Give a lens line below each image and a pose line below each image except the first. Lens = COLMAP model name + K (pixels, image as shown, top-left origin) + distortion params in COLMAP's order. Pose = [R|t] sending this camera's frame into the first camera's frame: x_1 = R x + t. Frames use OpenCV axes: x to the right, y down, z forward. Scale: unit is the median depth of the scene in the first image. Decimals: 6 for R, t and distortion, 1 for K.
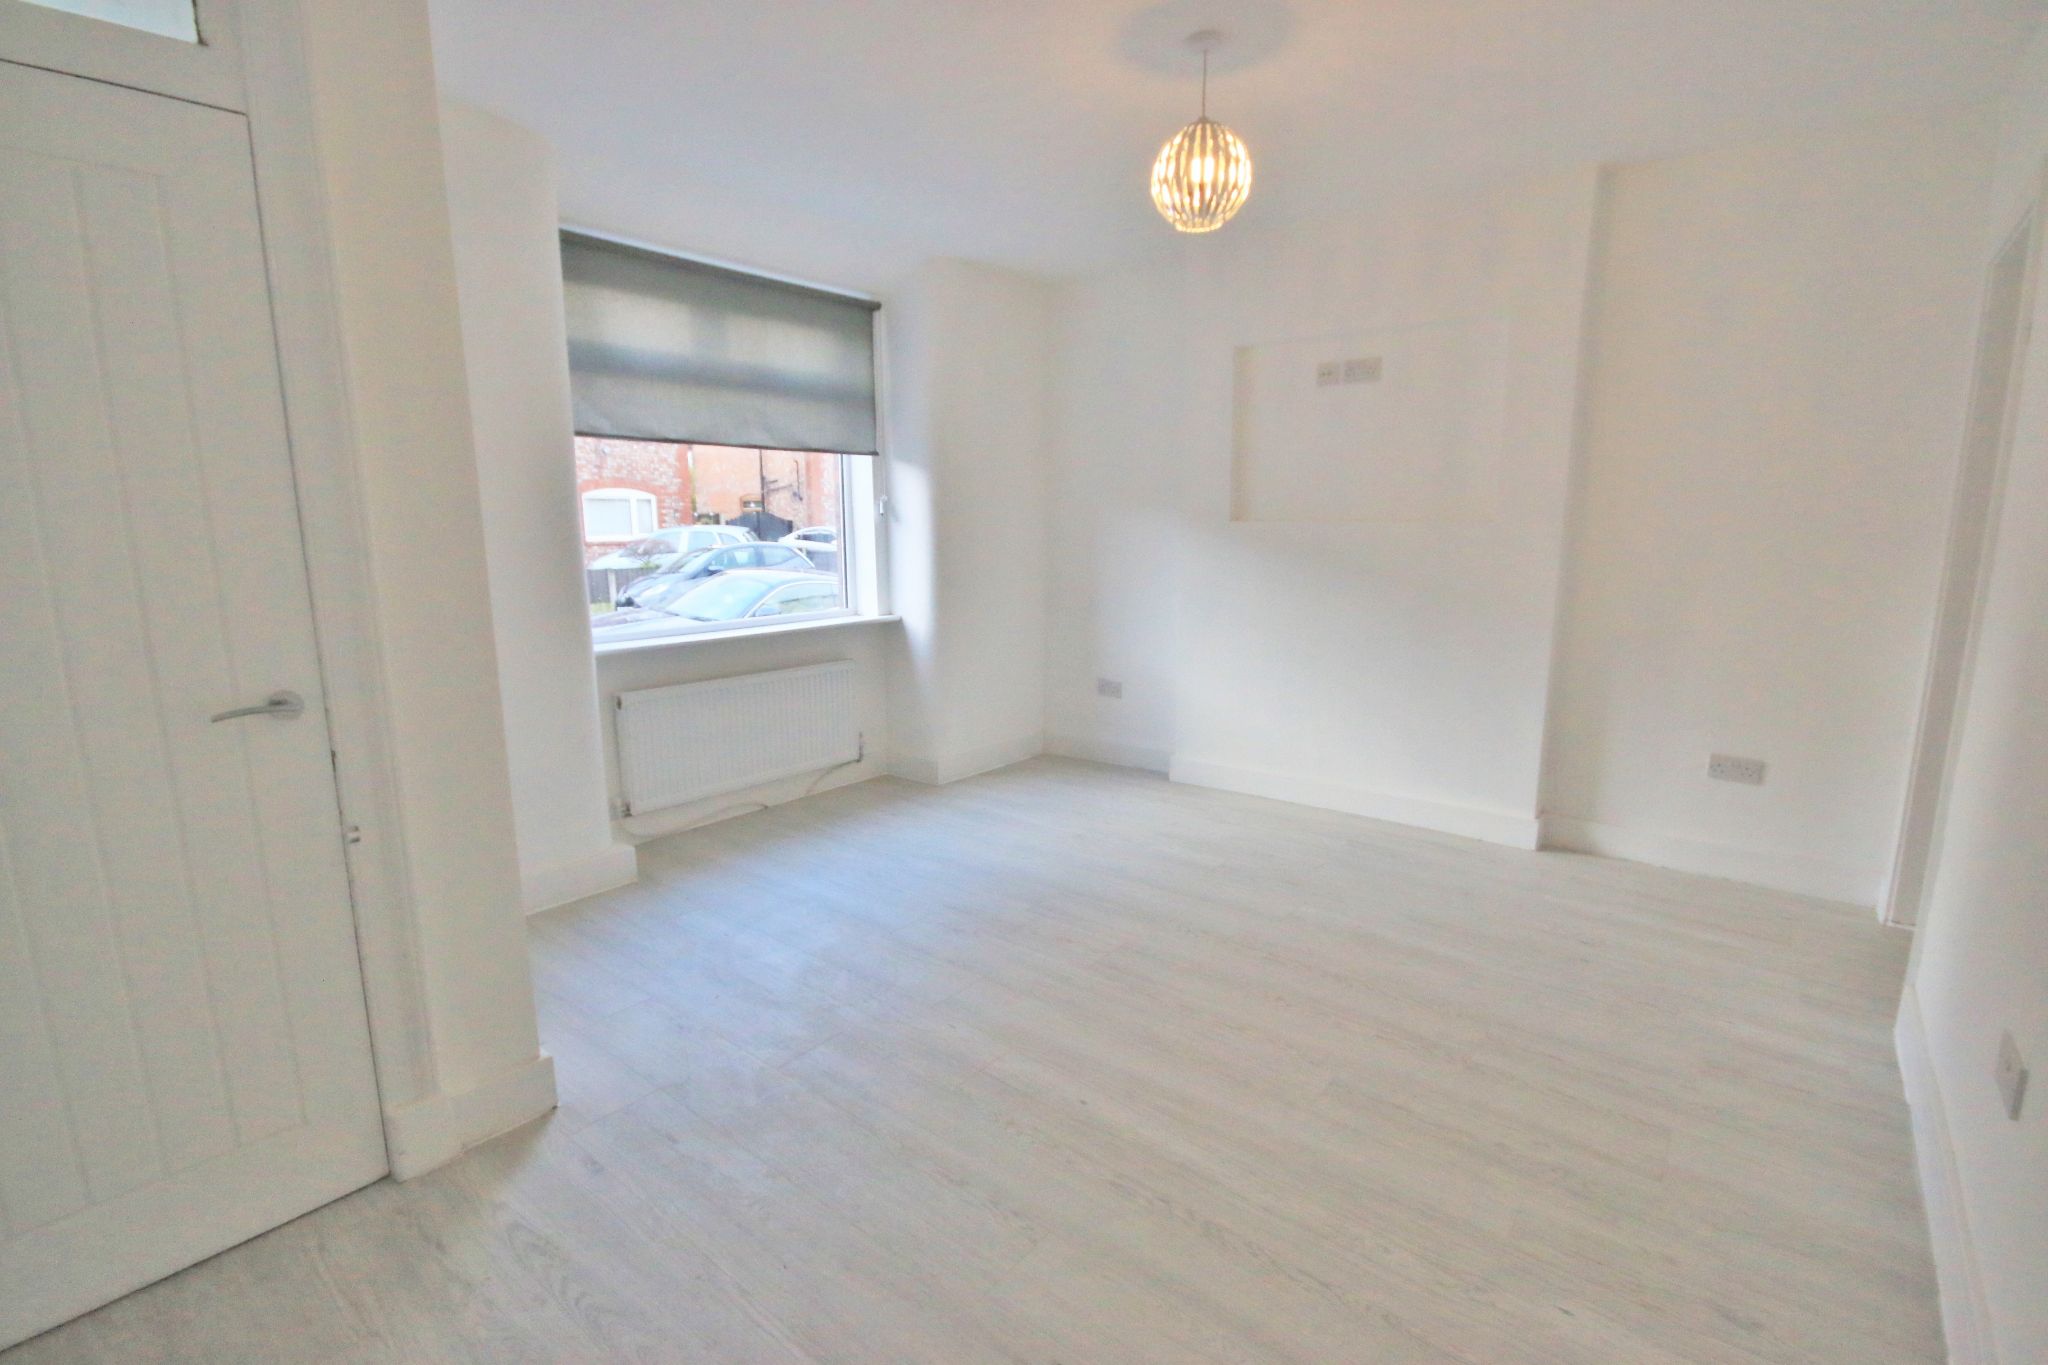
lens RADIAL K [[935.2, 0, 1013.6], [0, 935.2, 675.7], [0, 0, 1]] dist [-0.021671, 0.000546]
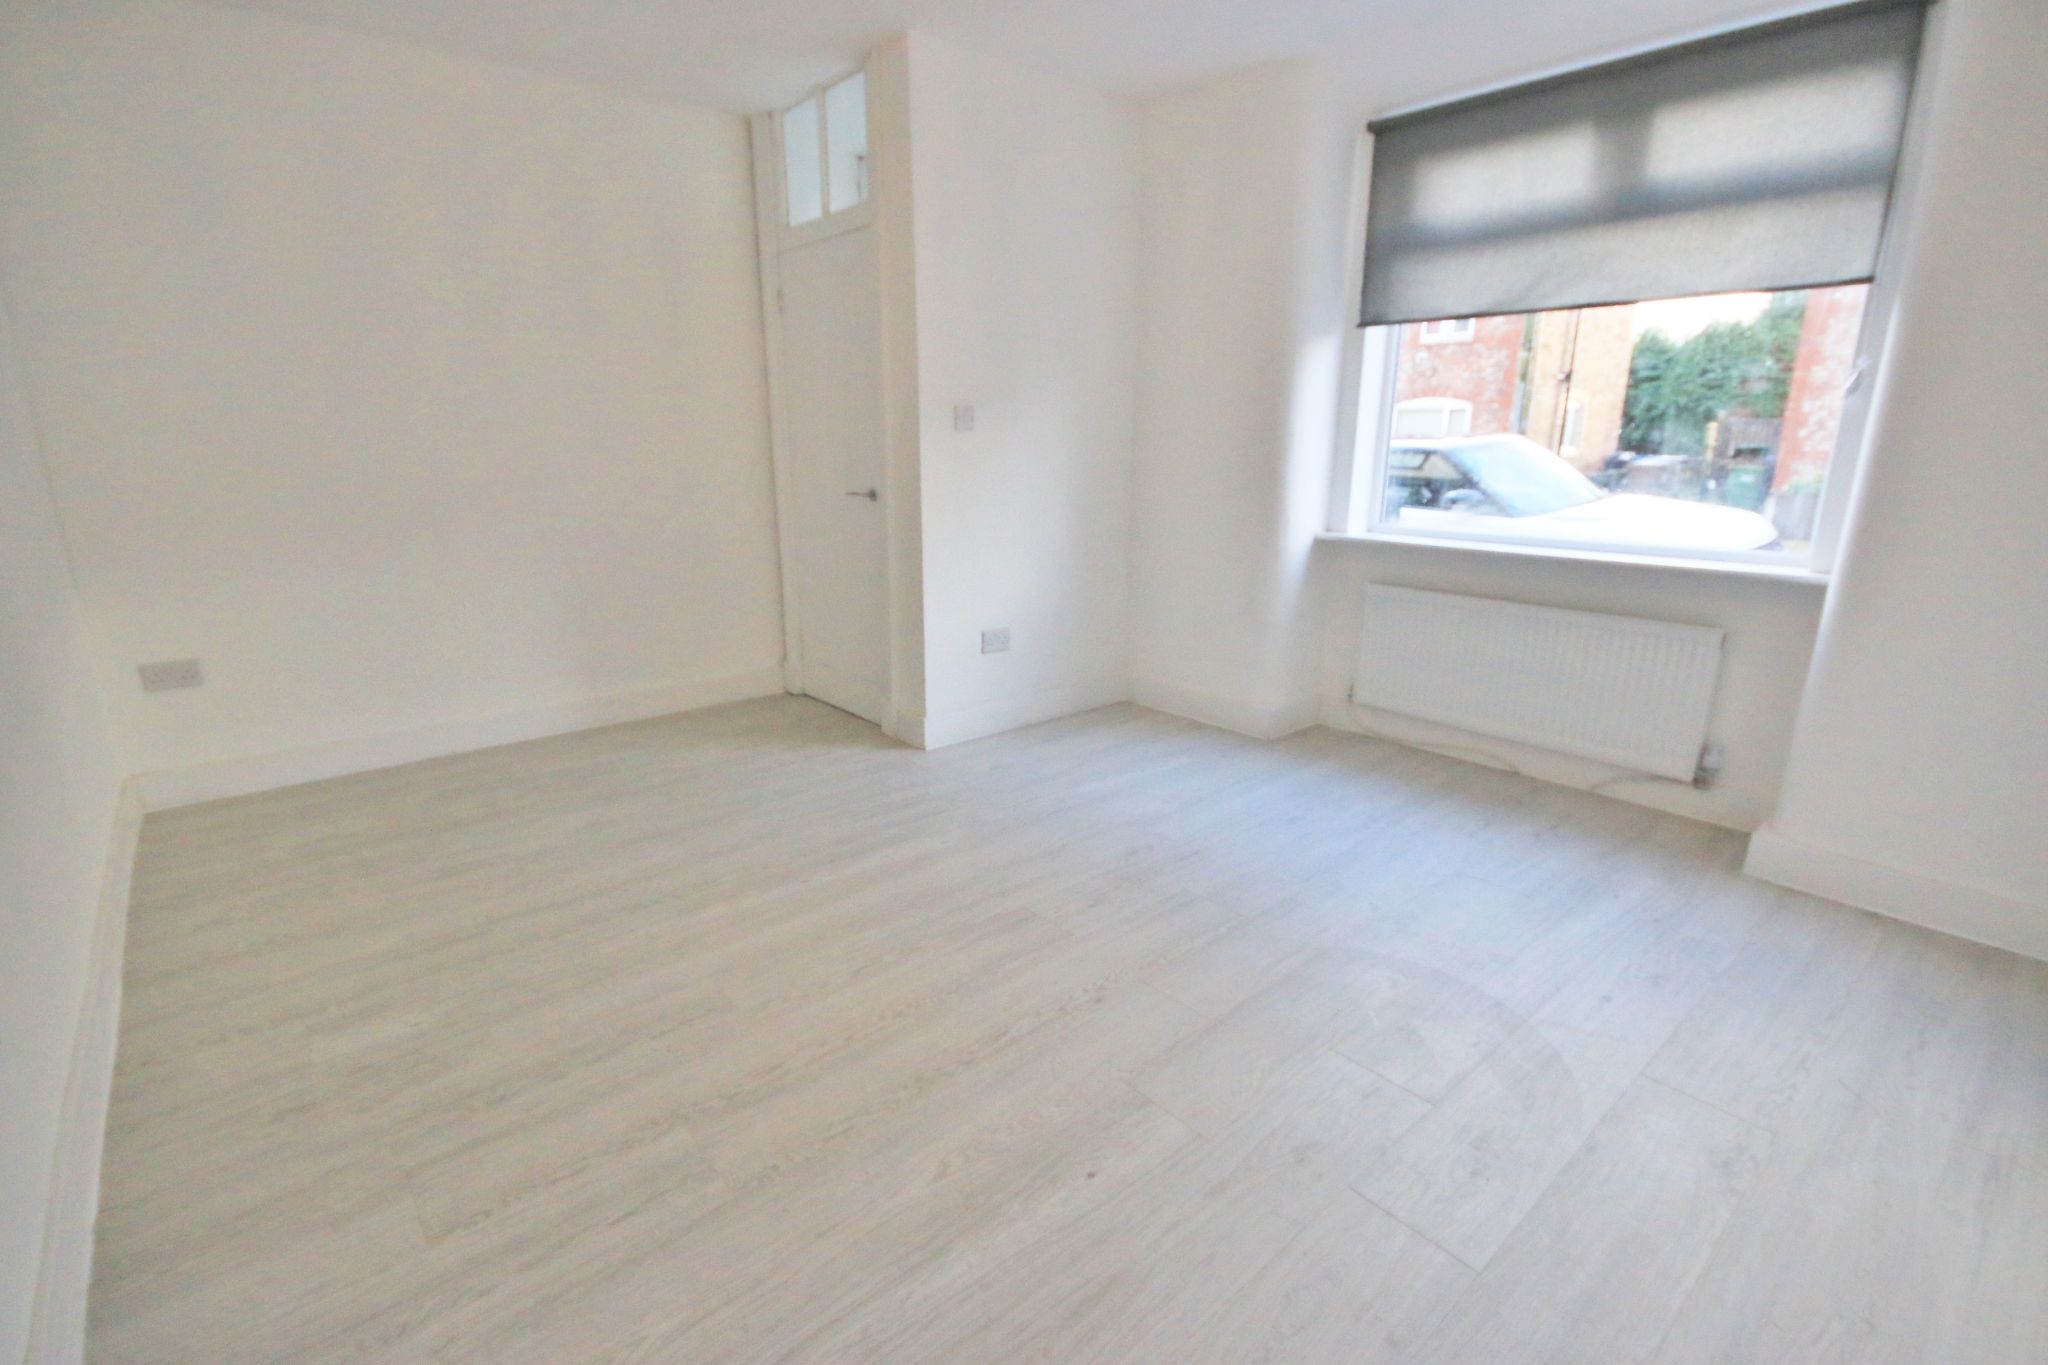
lens RADIAL K [[935.2, 0, 1013.6], [0, 935.2, 675.7], [0, 0, 1]] dist [-0.021671, 0.000546]
pose [[-0.168177, 0.253805, -0.952523, 0.624239], [-0.158281, 0.946795, 0.280225, -0.106464], [0.972966, 0.197894, -0.119057, 0.744154]]
